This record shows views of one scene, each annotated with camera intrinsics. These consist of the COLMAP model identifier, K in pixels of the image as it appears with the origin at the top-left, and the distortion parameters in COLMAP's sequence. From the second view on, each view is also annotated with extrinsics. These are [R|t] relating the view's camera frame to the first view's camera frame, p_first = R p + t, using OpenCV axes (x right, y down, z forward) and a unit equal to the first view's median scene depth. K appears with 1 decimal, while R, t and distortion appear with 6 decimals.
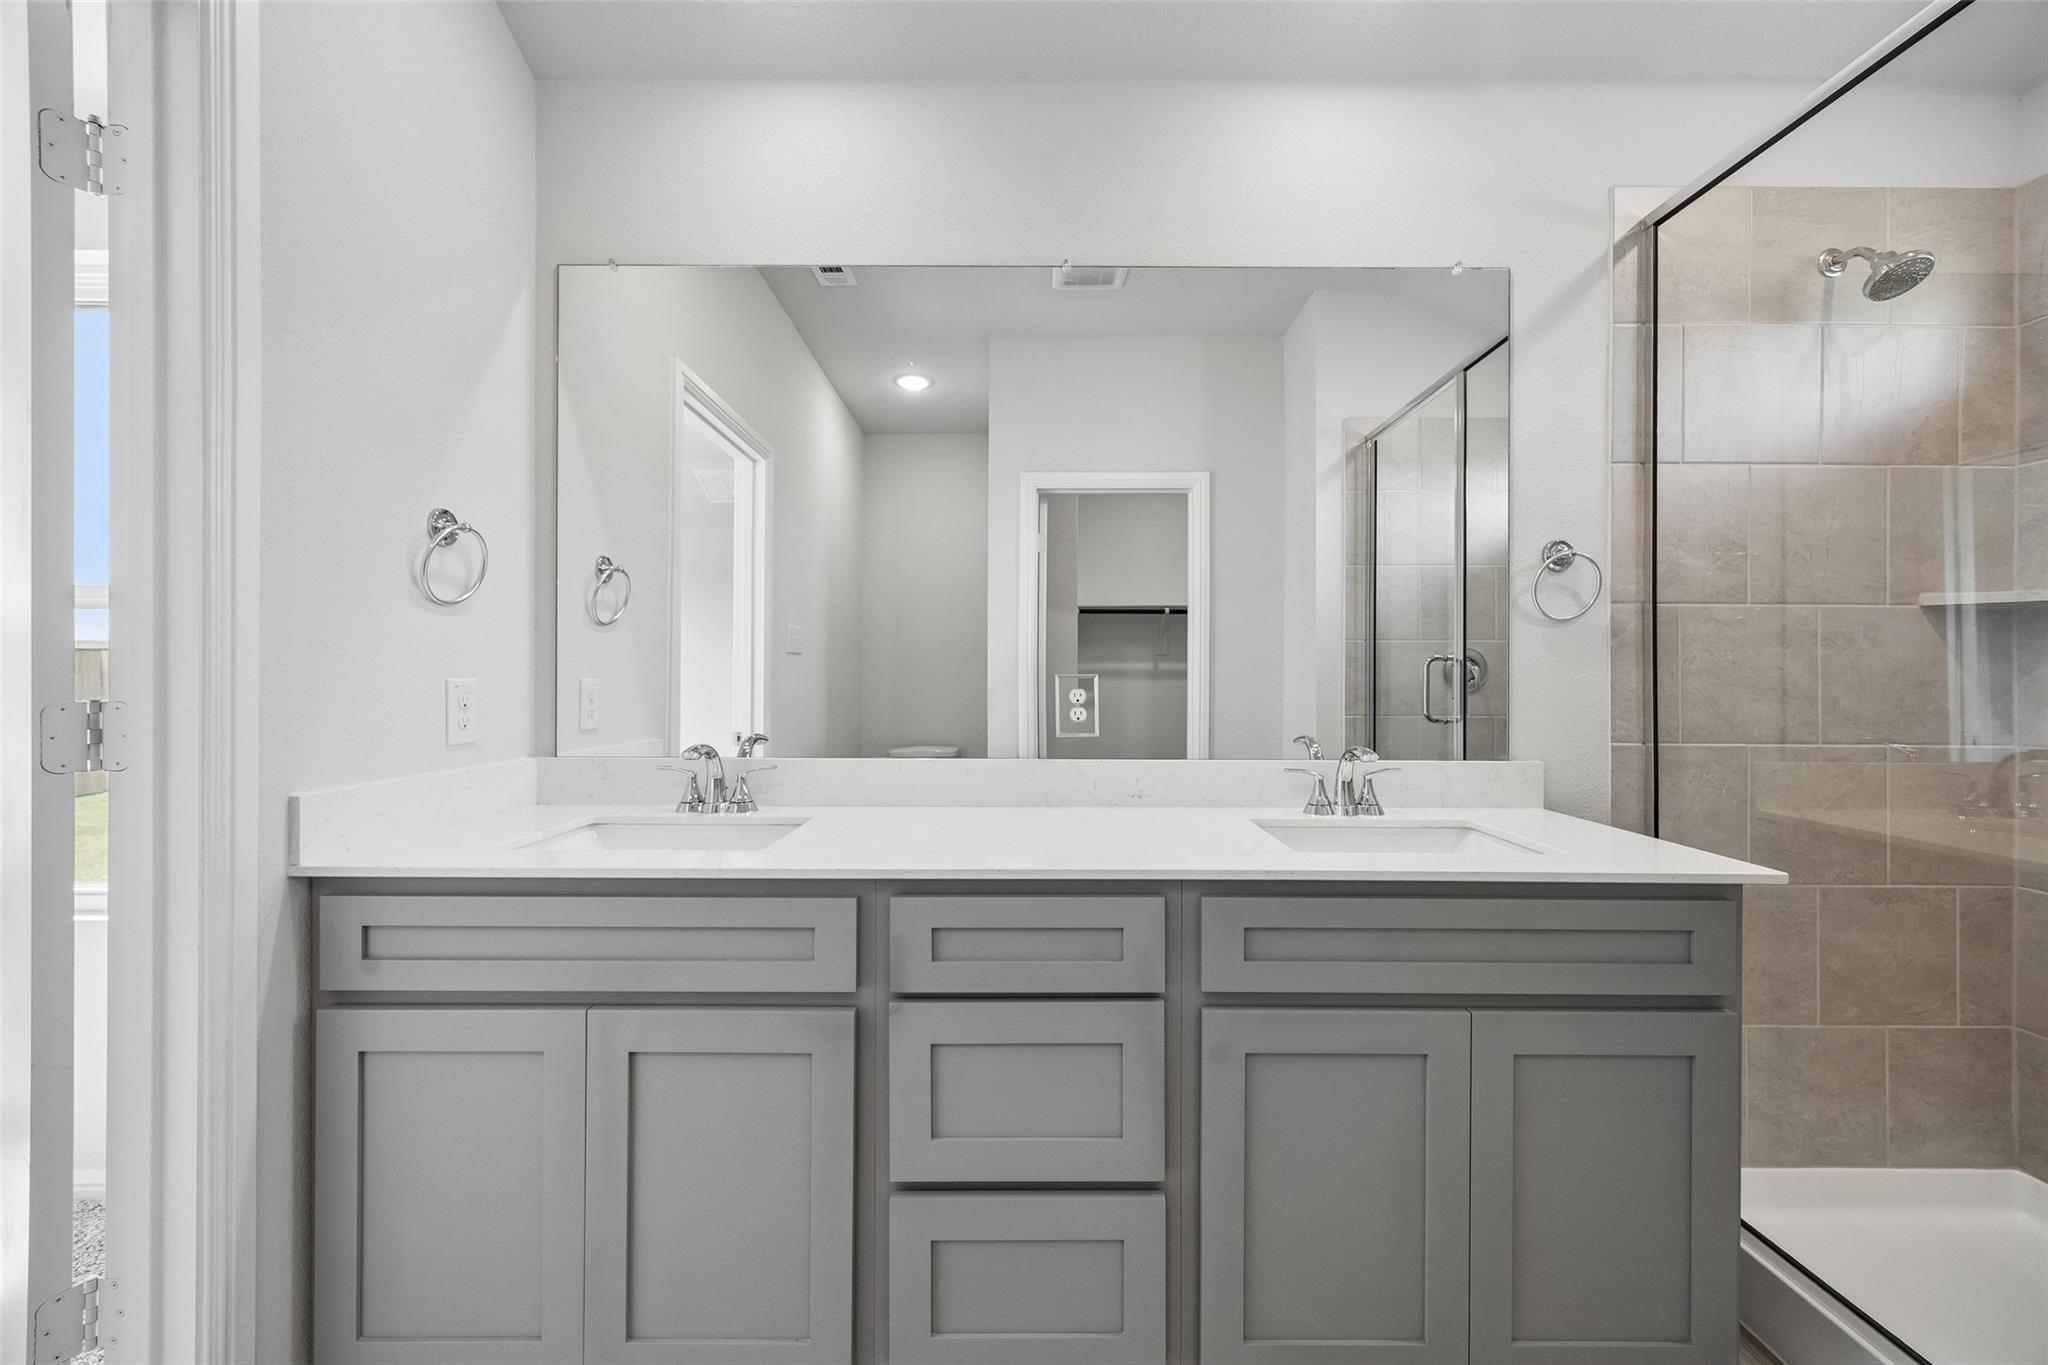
lens RADIAL K [[800.1, 0, 1032.9], [0, 800.1, 678.1], [0, 0, 1]] dist [0.002485, 0.000598]
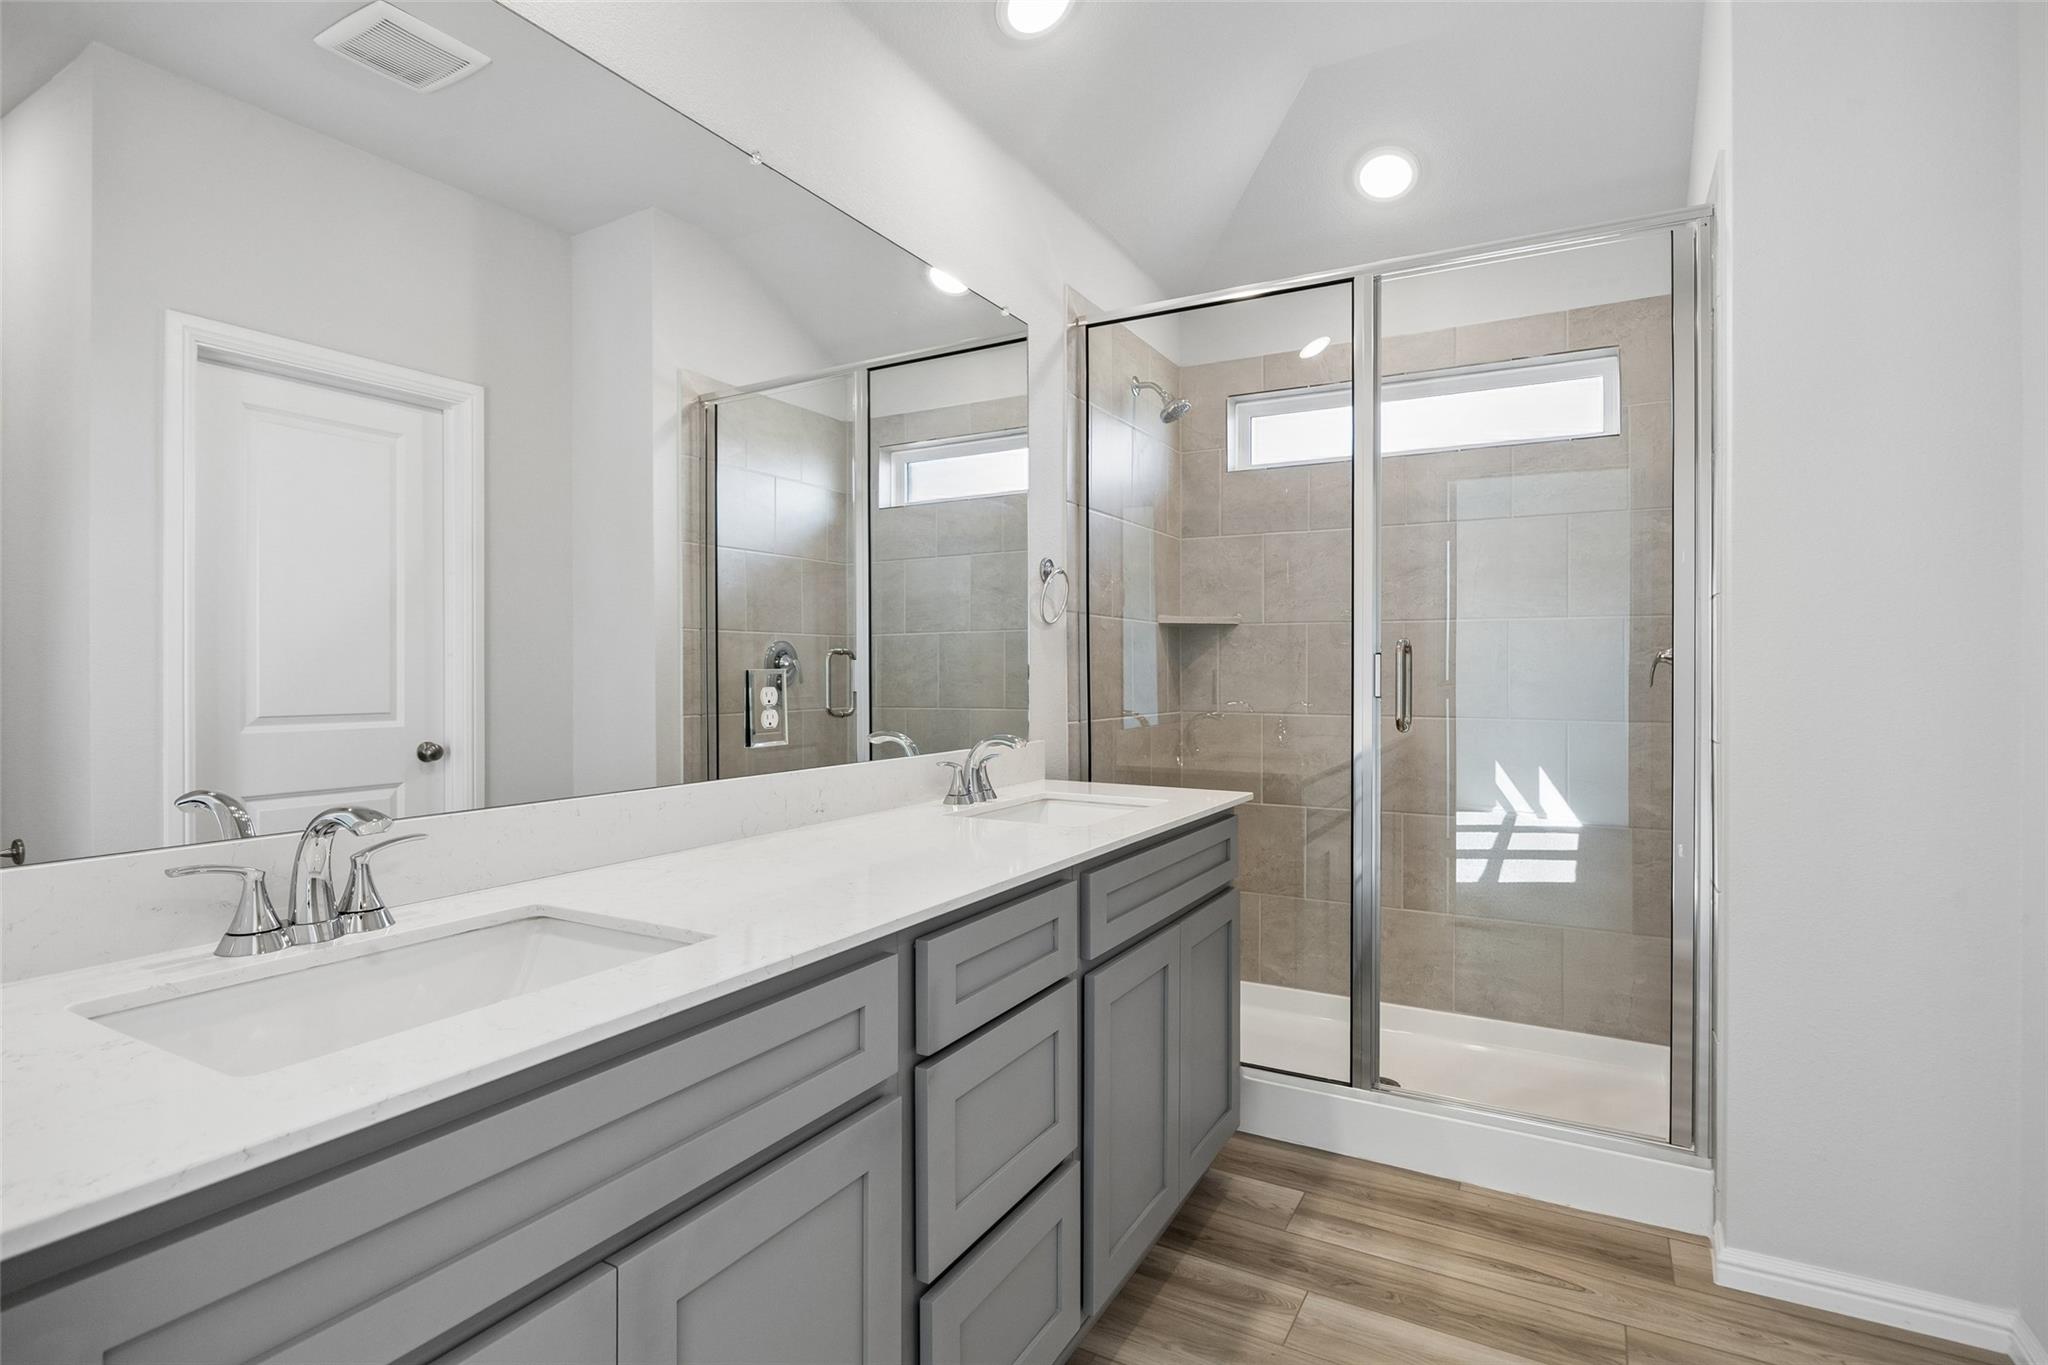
lens RADIAL K [[1019.4, 0, 1024.0], [0, 1019.4, 682.5], [0, 0, 1]] dist [-0.023685, -0.000576]
pose [[0.483856, -0.013144, 0.875049, -0.727778], [0.003251, 0.999907, 0.013222, -0.004188], [-0.875142, -0.003553, 0.483854, 0.283624]]
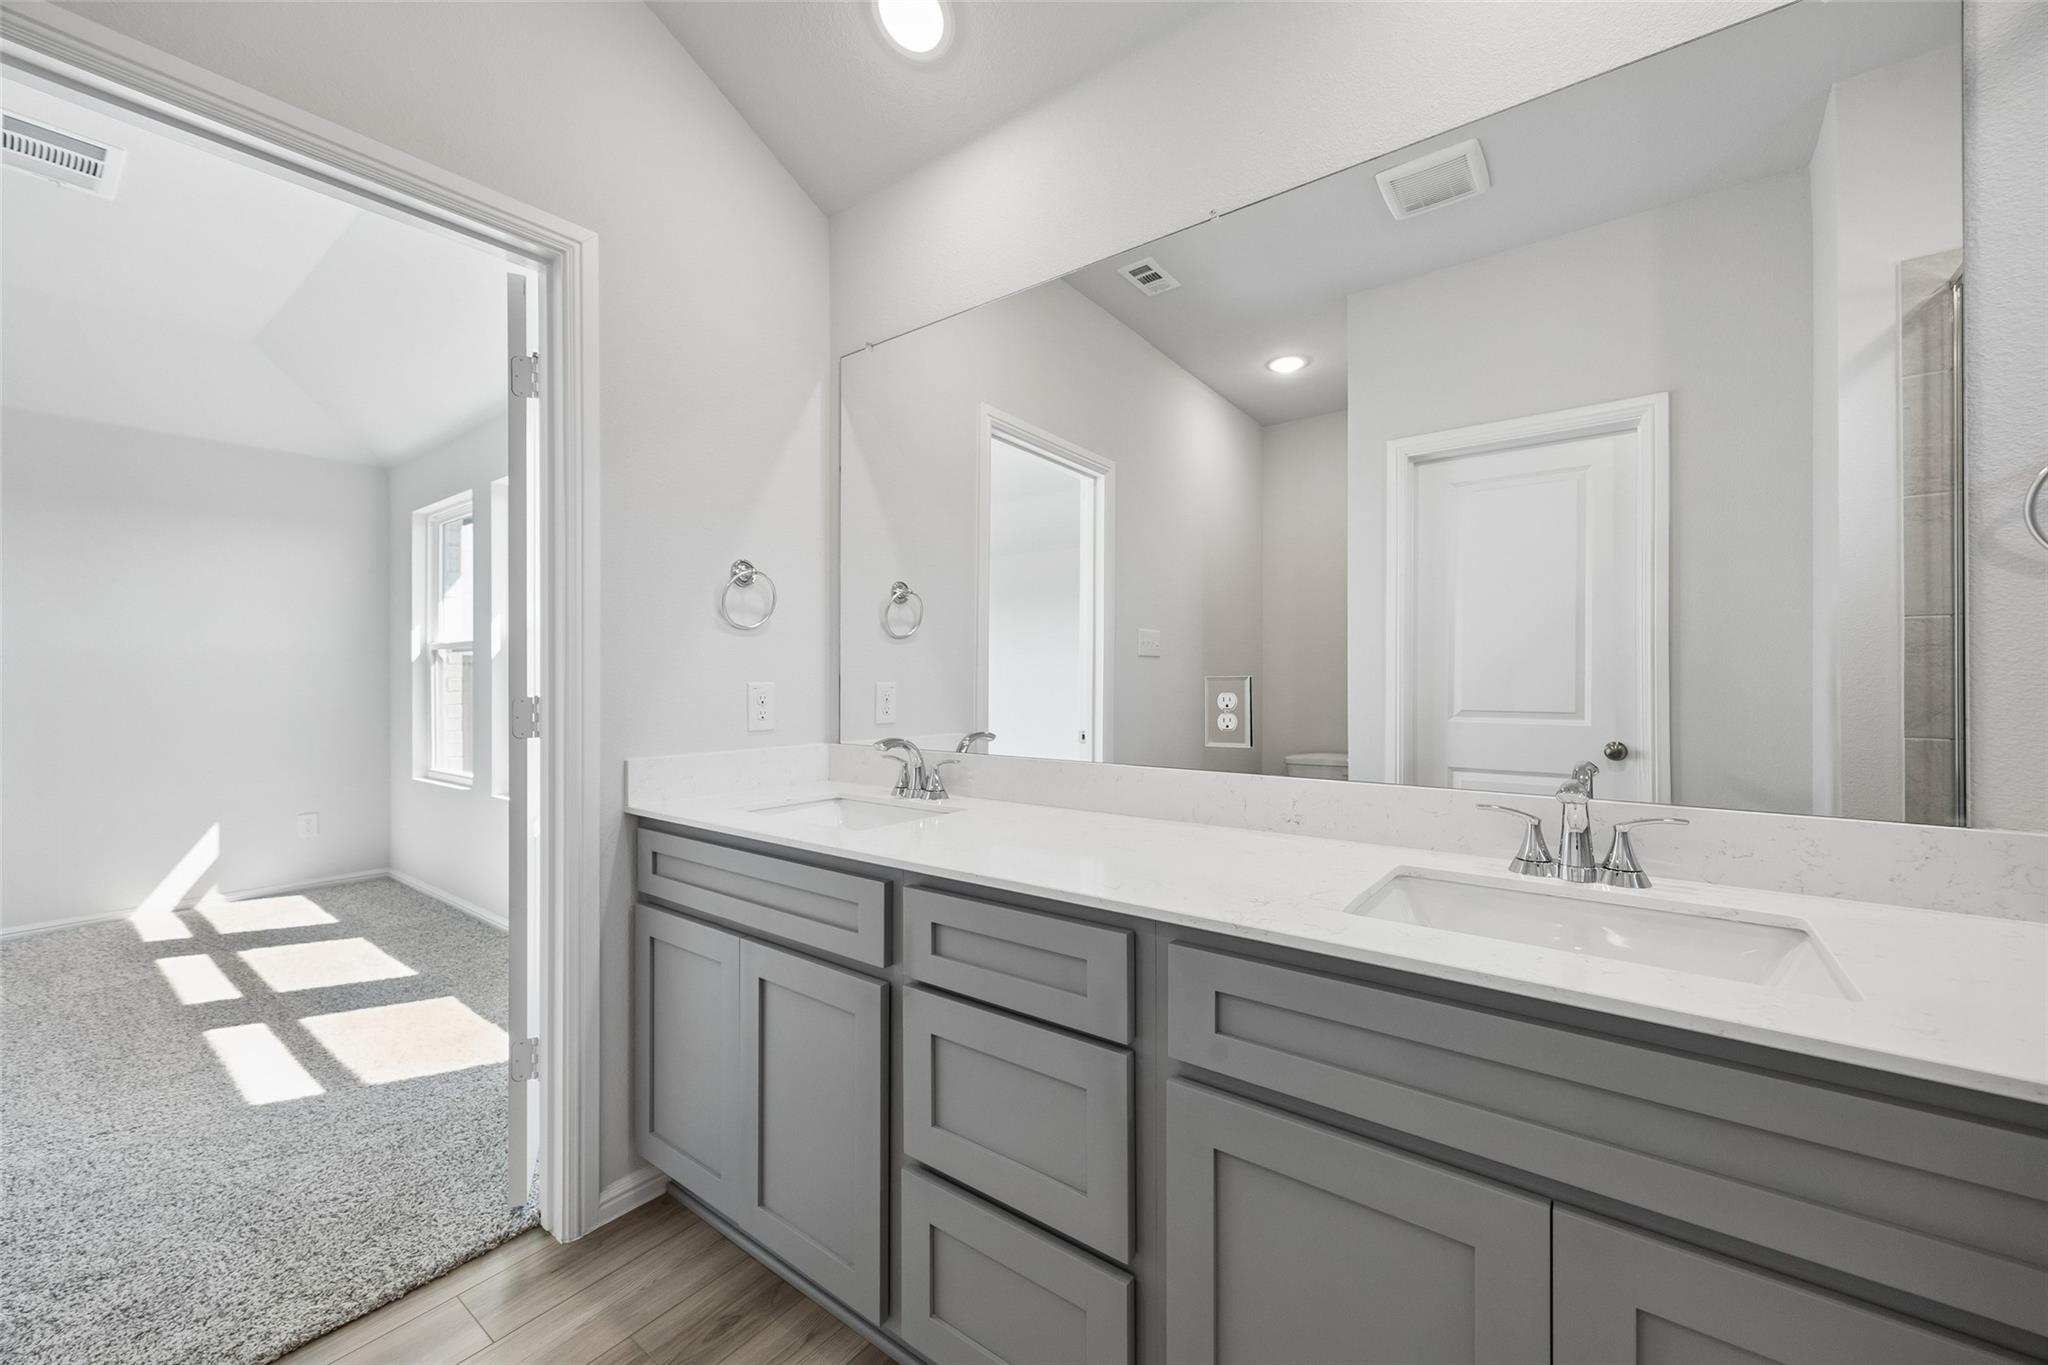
lens RADIAL K [[800.1, 0, 1032.9], [0, 800.1, 678.1], [0, 0, 1]] dist [0.002485, 0.000598]
pose [[0.798620, -0.005144, -0.601814, 0.421536], [0.003970, 0.999987, -0.003280, -0.000513], [0.601823, 0.000230, 0.798630, 0.173767]]
